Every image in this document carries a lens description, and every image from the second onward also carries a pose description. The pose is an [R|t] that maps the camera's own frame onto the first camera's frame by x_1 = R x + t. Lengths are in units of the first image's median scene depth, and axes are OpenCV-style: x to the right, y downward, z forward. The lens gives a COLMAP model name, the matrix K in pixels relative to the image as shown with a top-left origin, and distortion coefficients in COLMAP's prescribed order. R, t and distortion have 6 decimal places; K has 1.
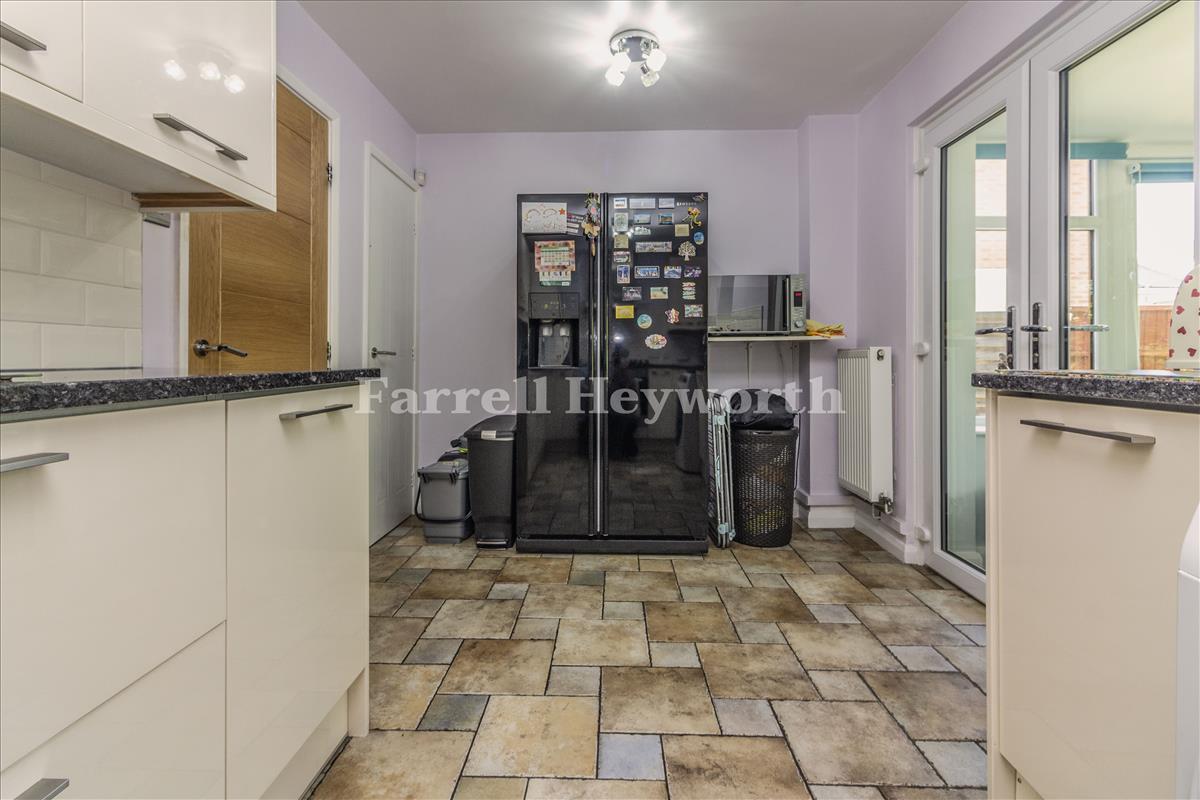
lens RADIAL K [[552.2, 0, 599.8], [0, 552.2, 331.1], [0, 0, 1]] dist [0.000731, 0.000901]
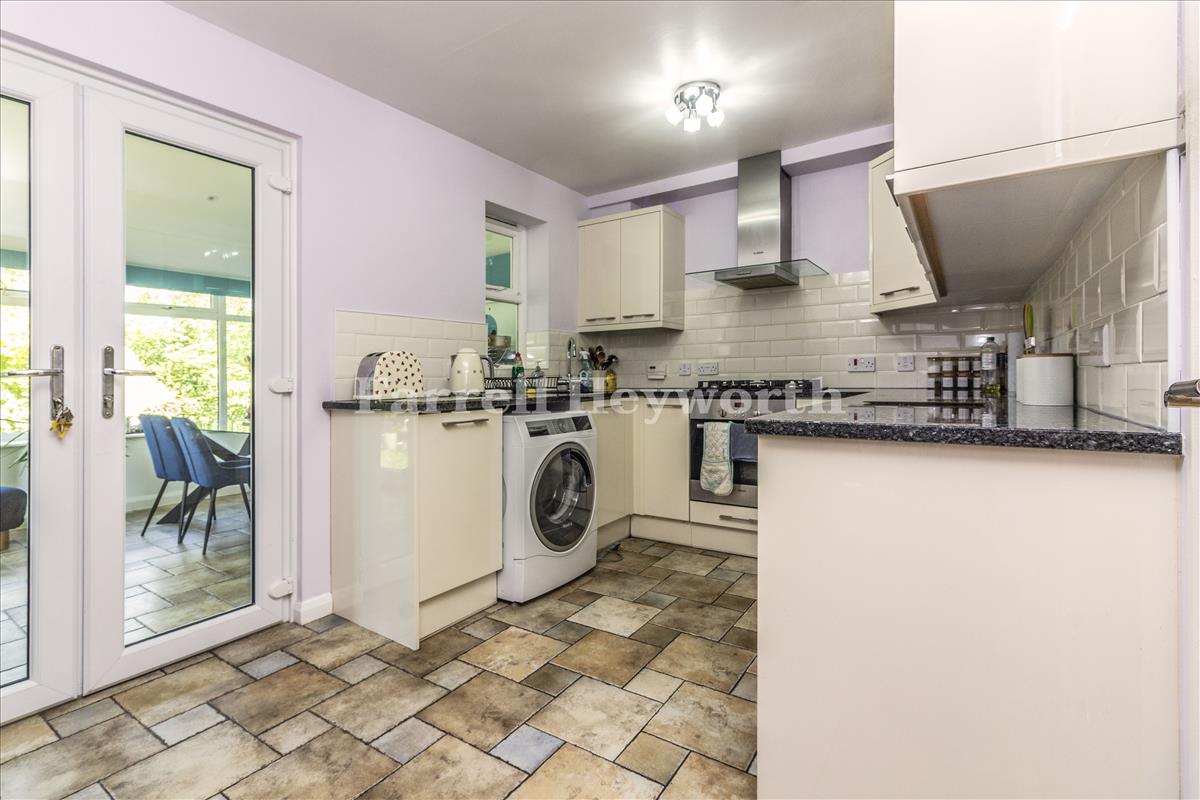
lens RADIAL K [[552.2, 0, 591.3], [0, 552.2, 401.7], [0, 0, 1]] dist [0.000731, 0.000901]
pose [[-0.845139, -0.008368, 0.534482, -0.613886], [-0.013245, 0.999898, -0.005289, 0.044693], [-0.534383, -0.011549, -0.845164, 1.753884]]
